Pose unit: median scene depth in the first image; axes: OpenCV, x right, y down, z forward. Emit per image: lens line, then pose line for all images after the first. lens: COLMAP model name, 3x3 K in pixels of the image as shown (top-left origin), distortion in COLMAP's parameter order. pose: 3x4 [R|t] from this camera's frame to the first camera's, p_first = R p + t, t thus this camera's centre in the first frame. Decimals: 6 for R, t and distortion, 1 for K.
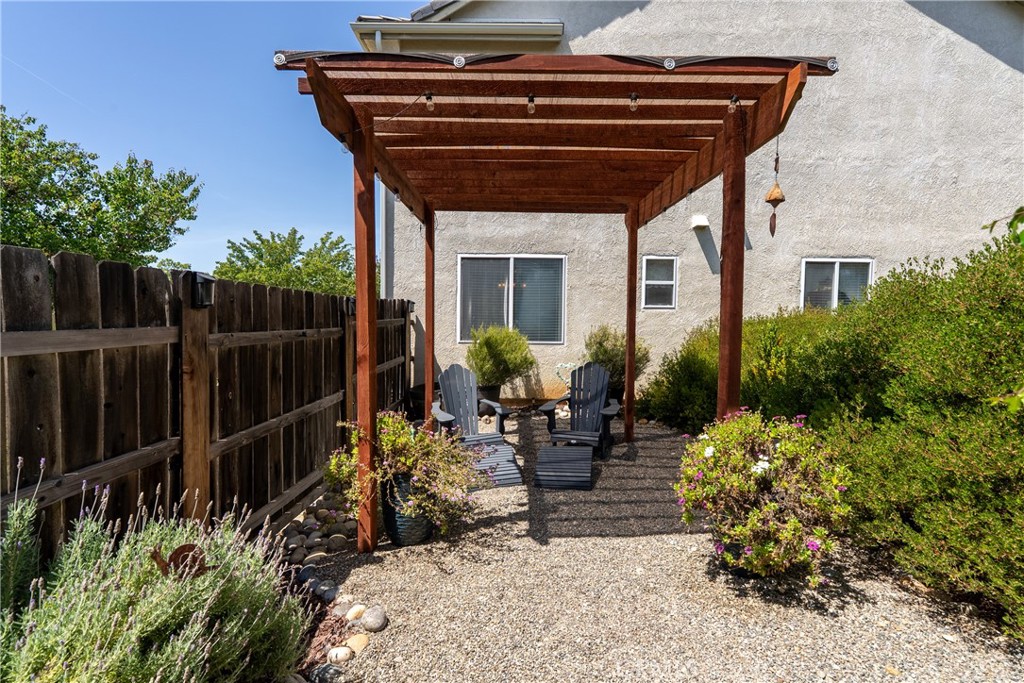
lens RADIAL K [[458.9, 0, 513.3], [0, 458.9, 341.5], [0, 0, 1]] dist [-0.009119, 0.003373]
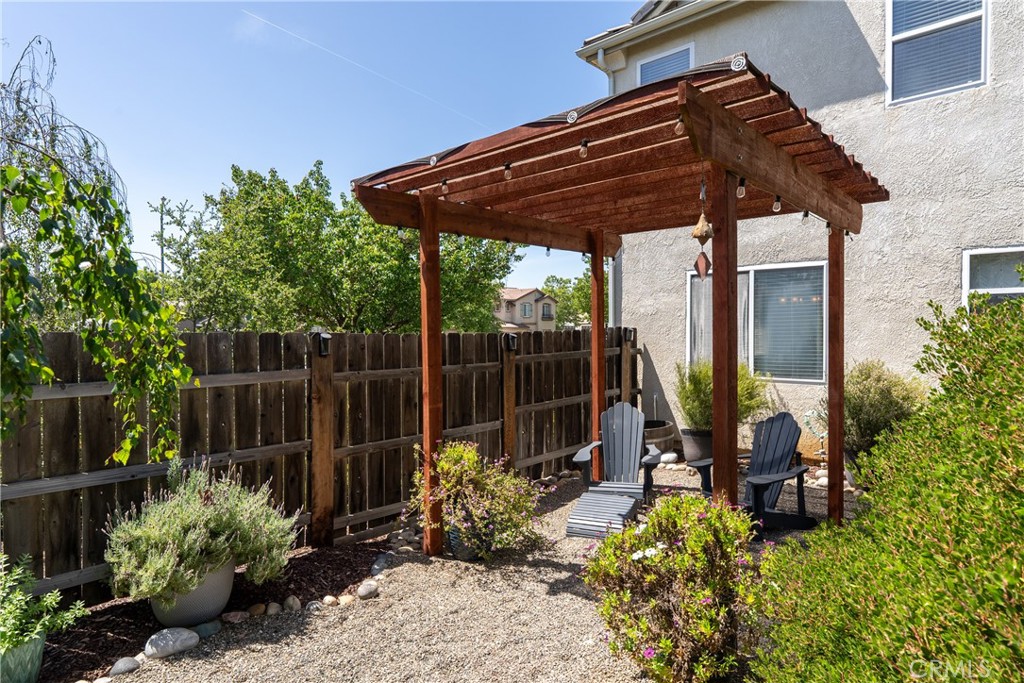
lens RADIAL K [[567.0, 0, 508.6], [0, 567.0, 342.2], [0, 0, 1]] dist [-0.007363, -0.003720]
pose [[0.735600, 0.001538, -0.677414, 0.848495], [-0.020763, 0.999579, -0.020276, -0.077048], [0.677098, 0.028980, 0.735322, 0.023701]]
